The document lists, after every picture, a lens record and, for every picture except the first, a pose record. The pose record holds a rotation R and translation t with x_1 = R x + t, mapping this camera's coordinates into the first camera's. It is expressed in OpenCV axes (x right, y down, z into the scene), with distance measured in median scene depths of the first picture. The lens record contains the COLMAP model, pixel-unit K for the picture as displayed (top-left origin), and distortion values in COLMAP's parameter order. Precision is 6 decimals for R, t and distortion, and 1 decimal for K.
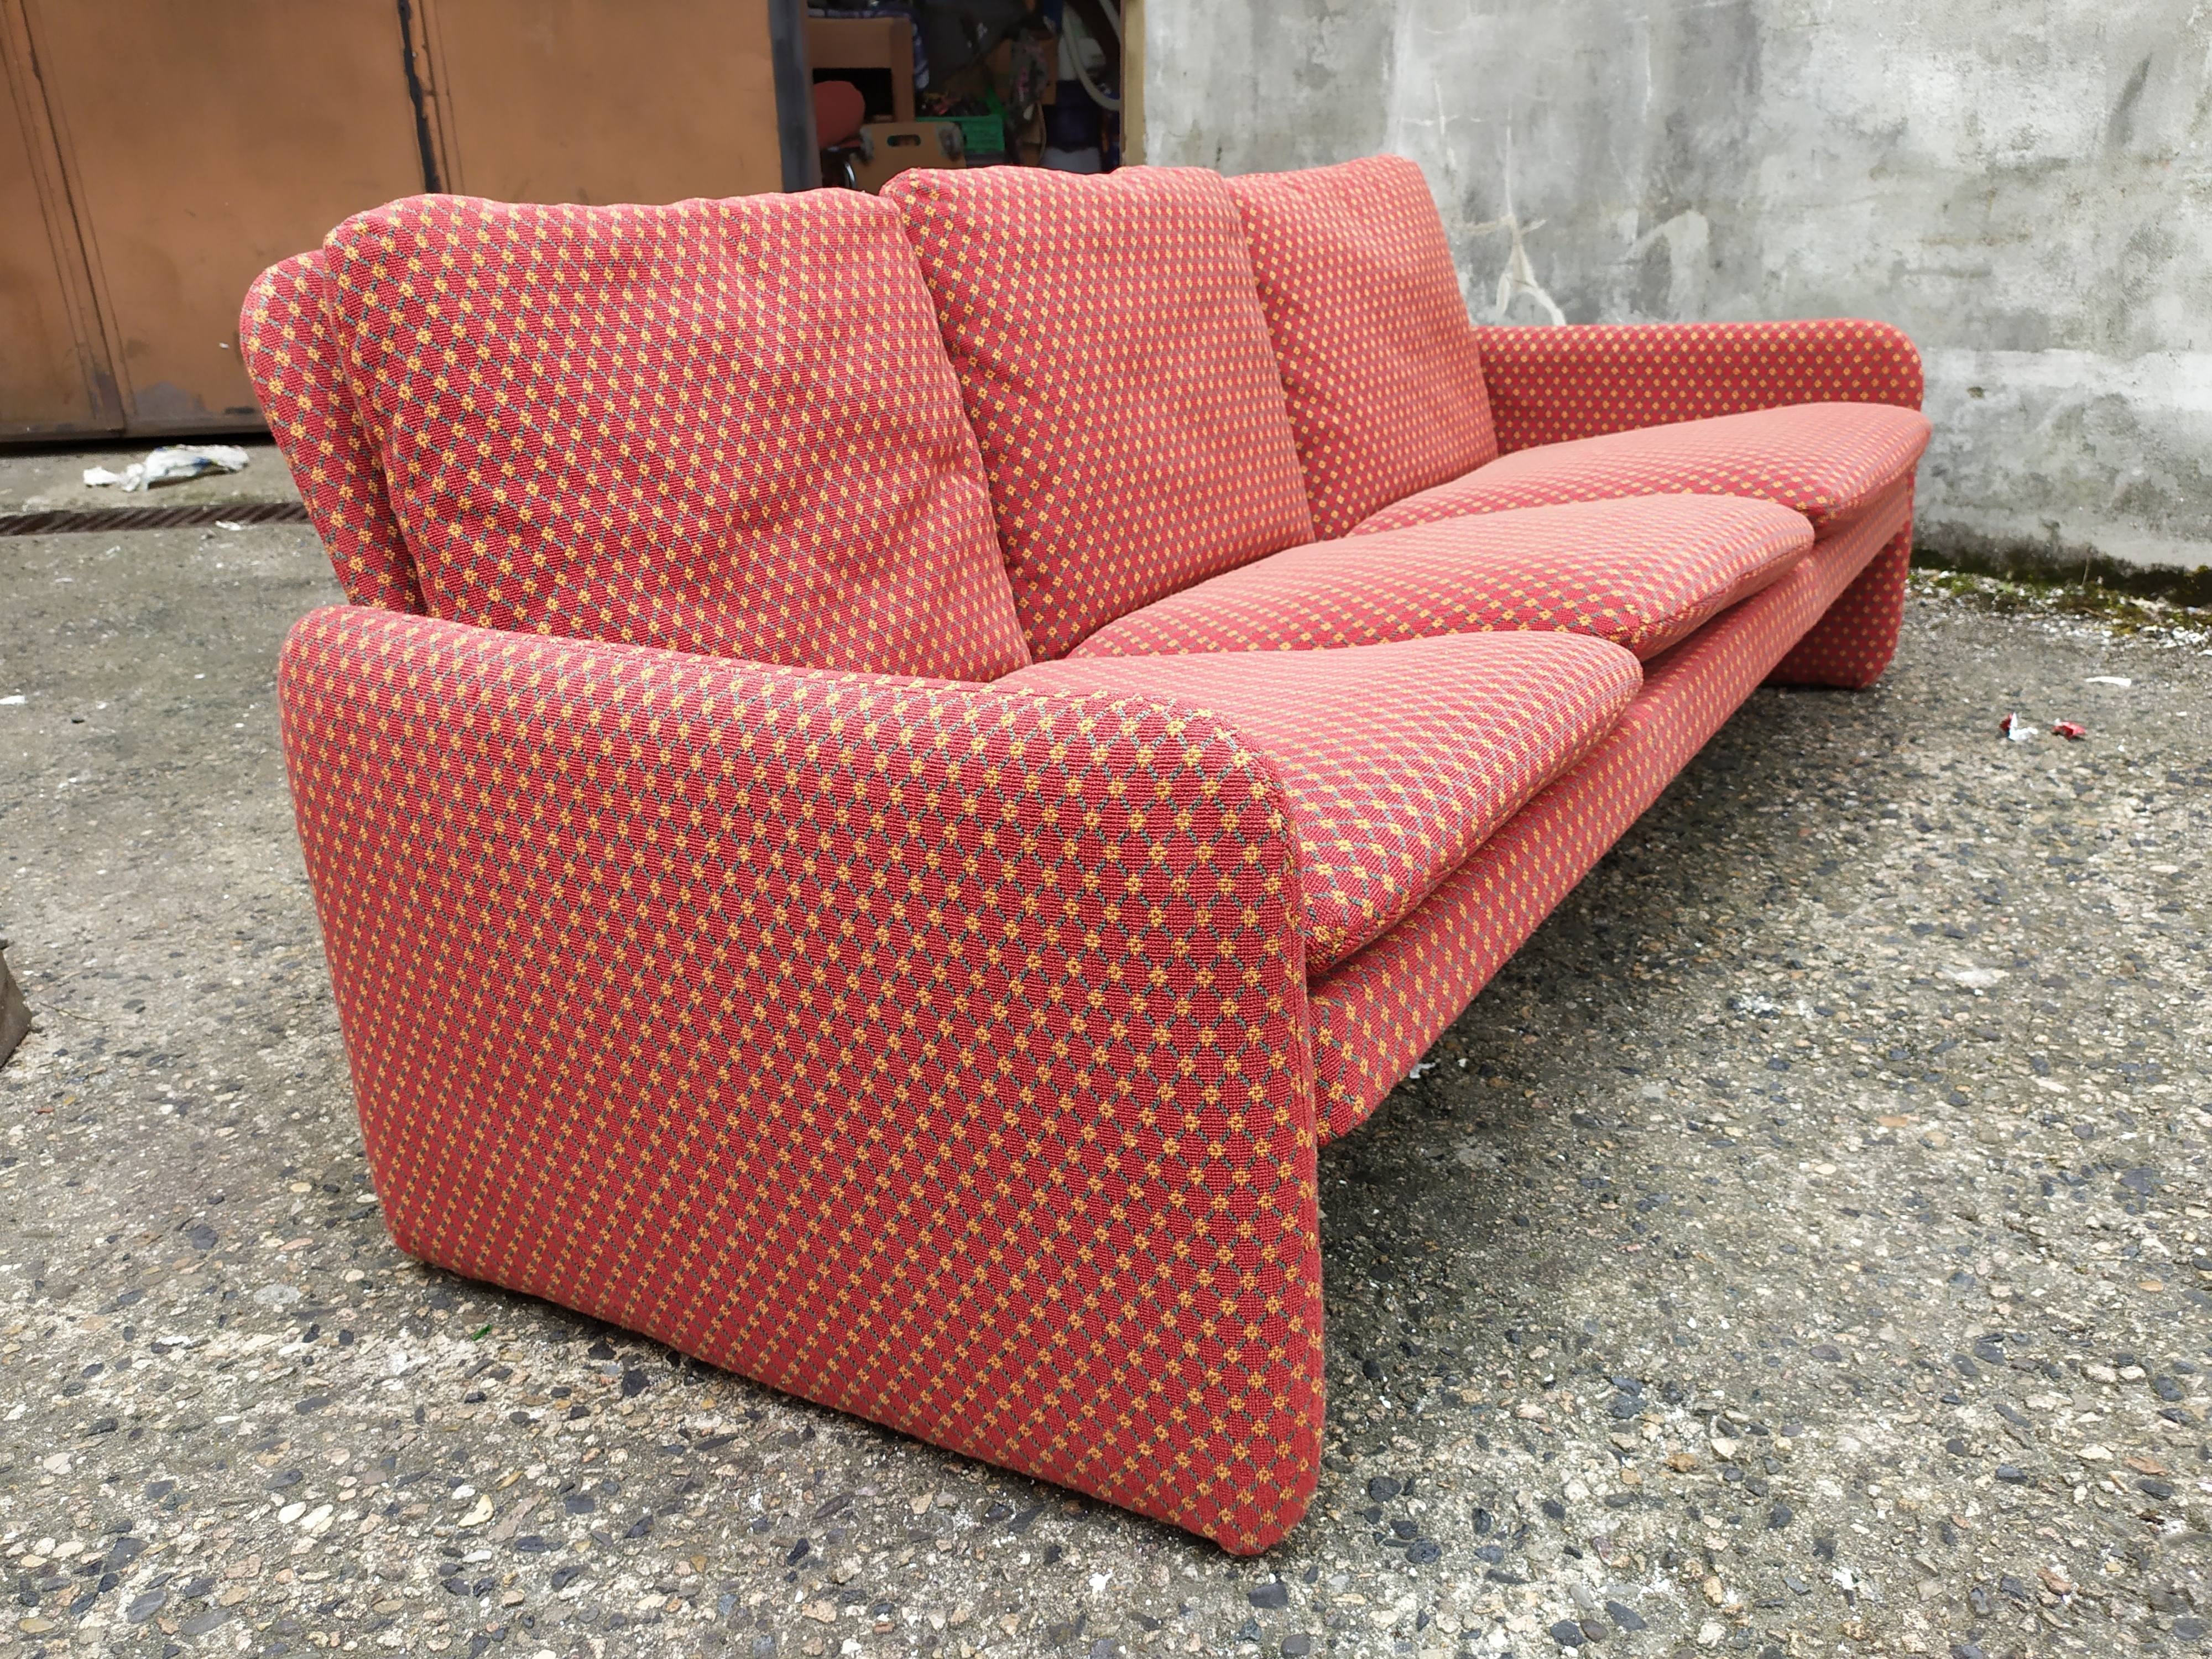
lens RADIAL K [[1779.7, 0, 1121.4], [0, 1779.7, 832.6], [0, 0, 1]] dist [0.075756, -0.093750]
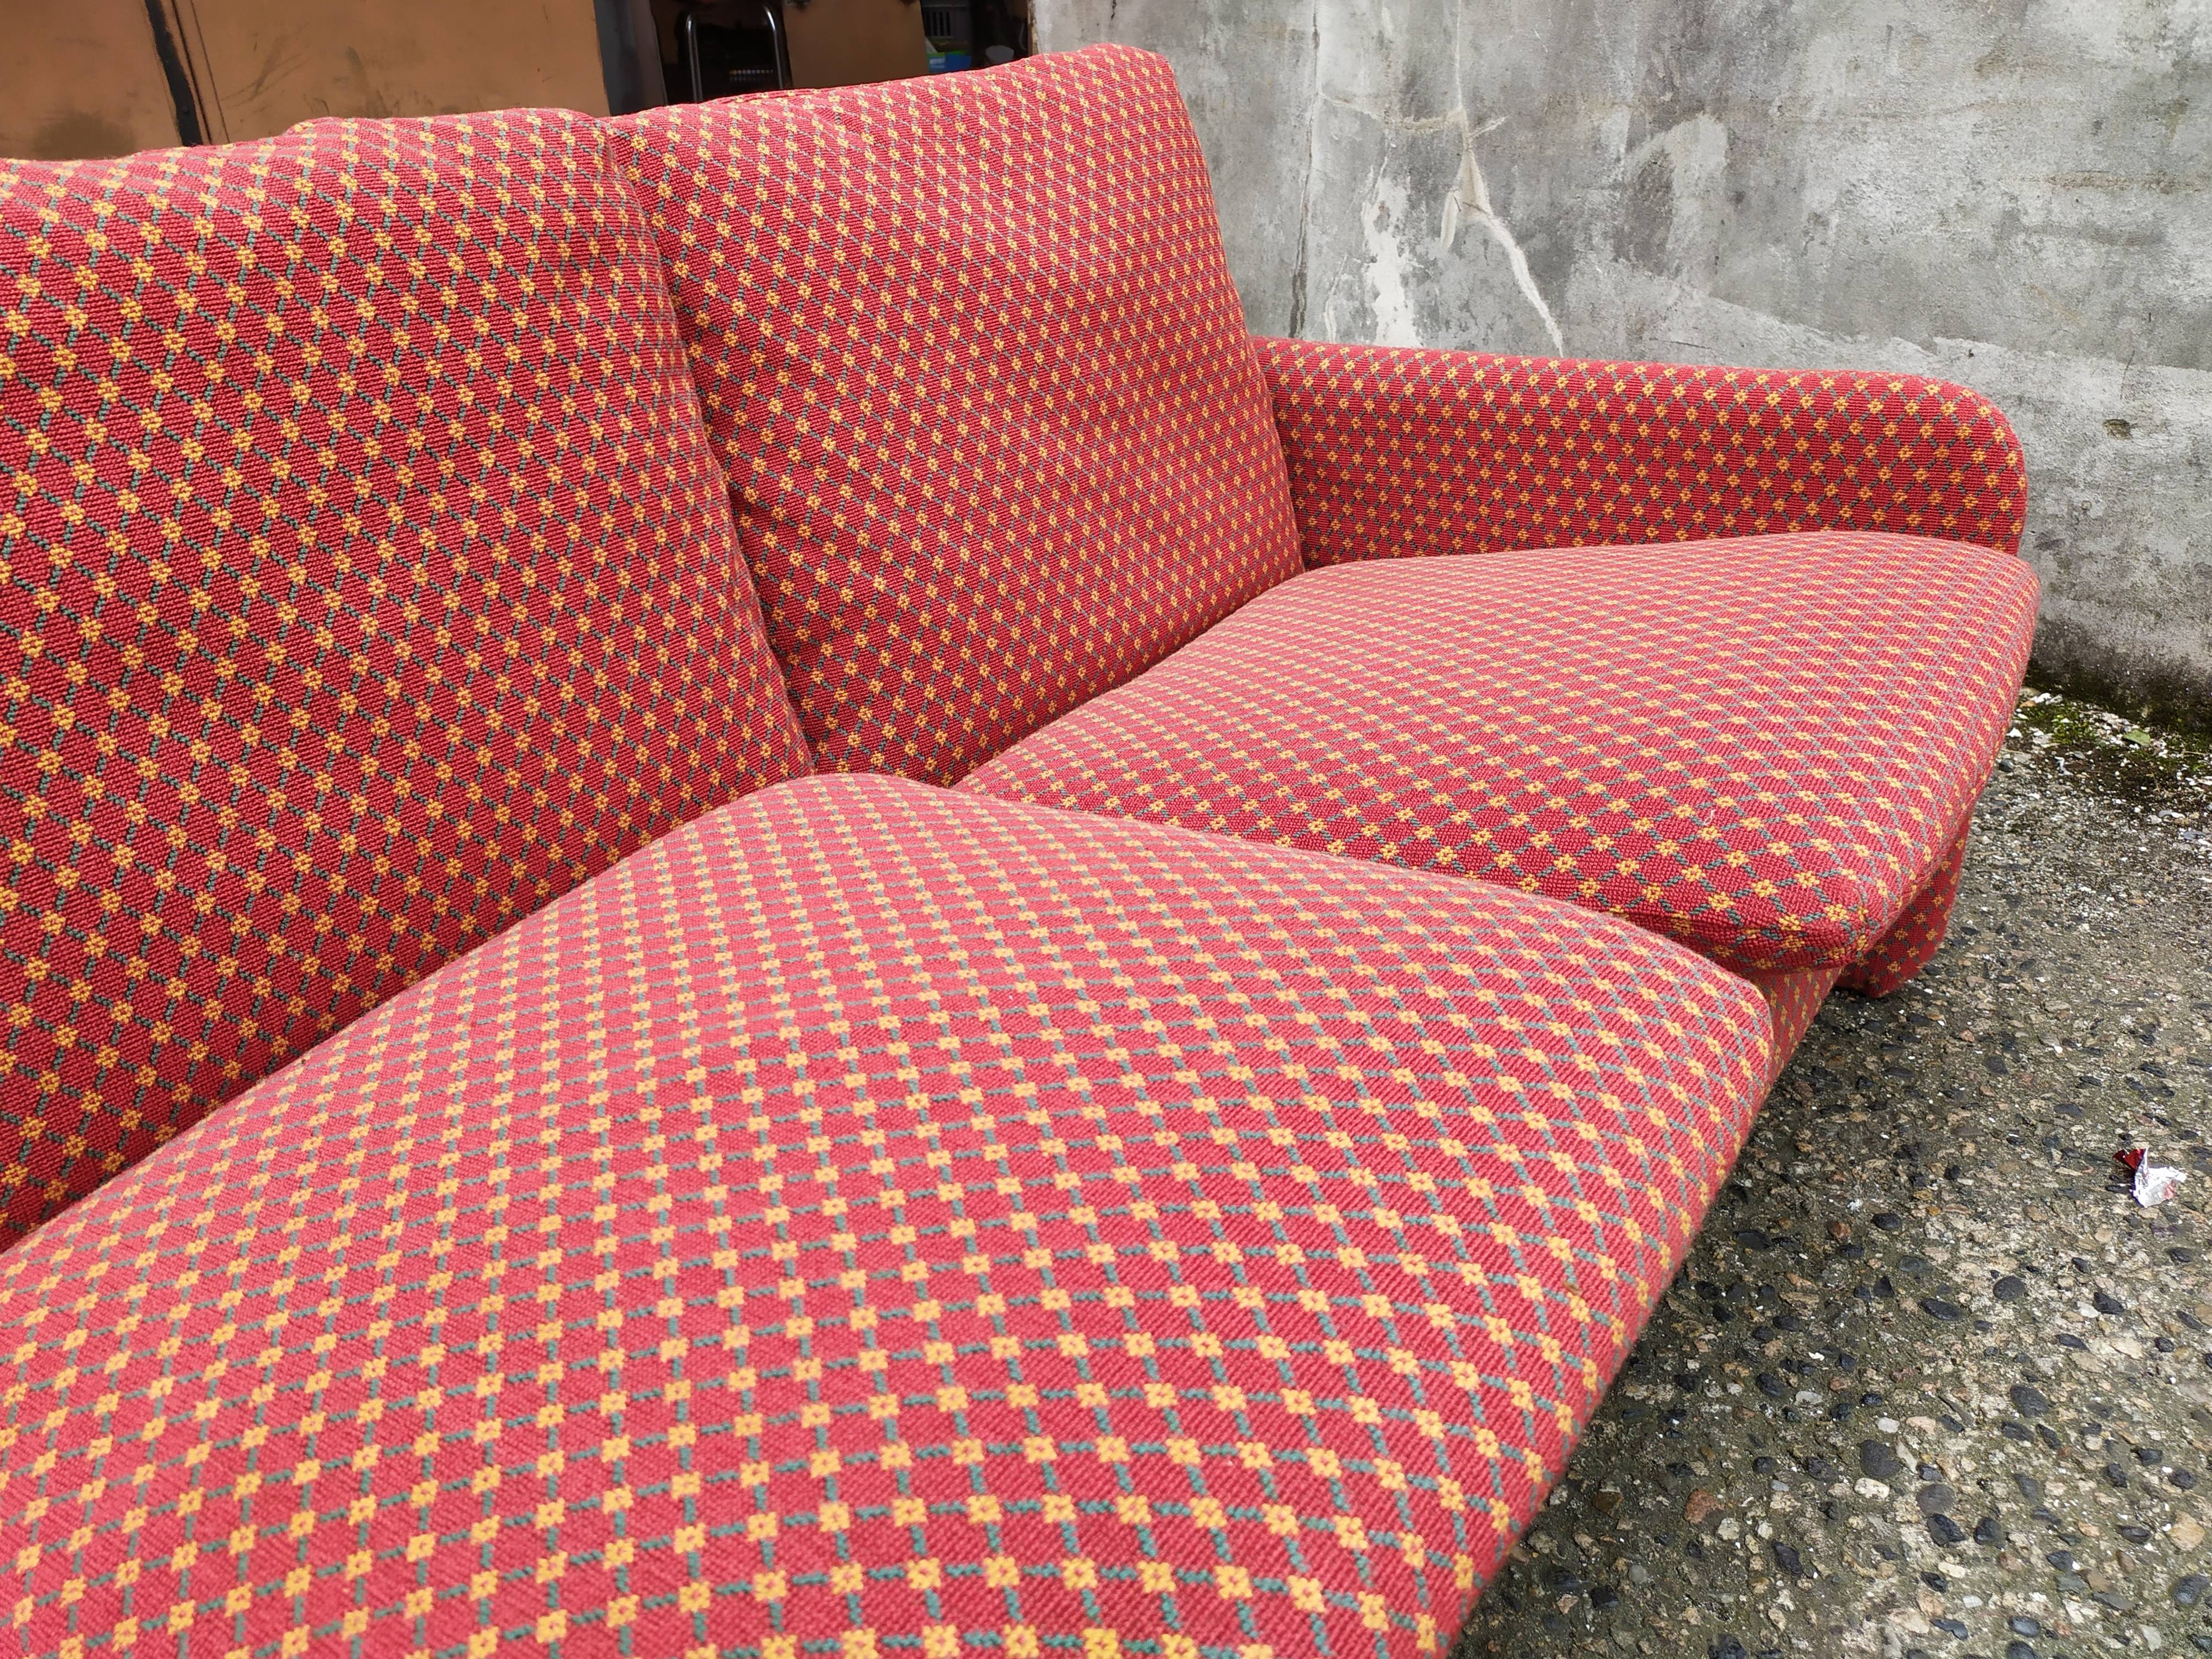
lens RADIAL K [[1704.2, 0, 1113.6], [0, 1704.2, 817.2], [0, 0, 1]] dist [0.063372, -0.072552]
pose [[0.997404, 0.035720, -0.062523, 0.197380], [-0.029796, 0.995198, 0.093237, -0.186159], [0.065553, -0.091132, 0.993679, 0.436117]]
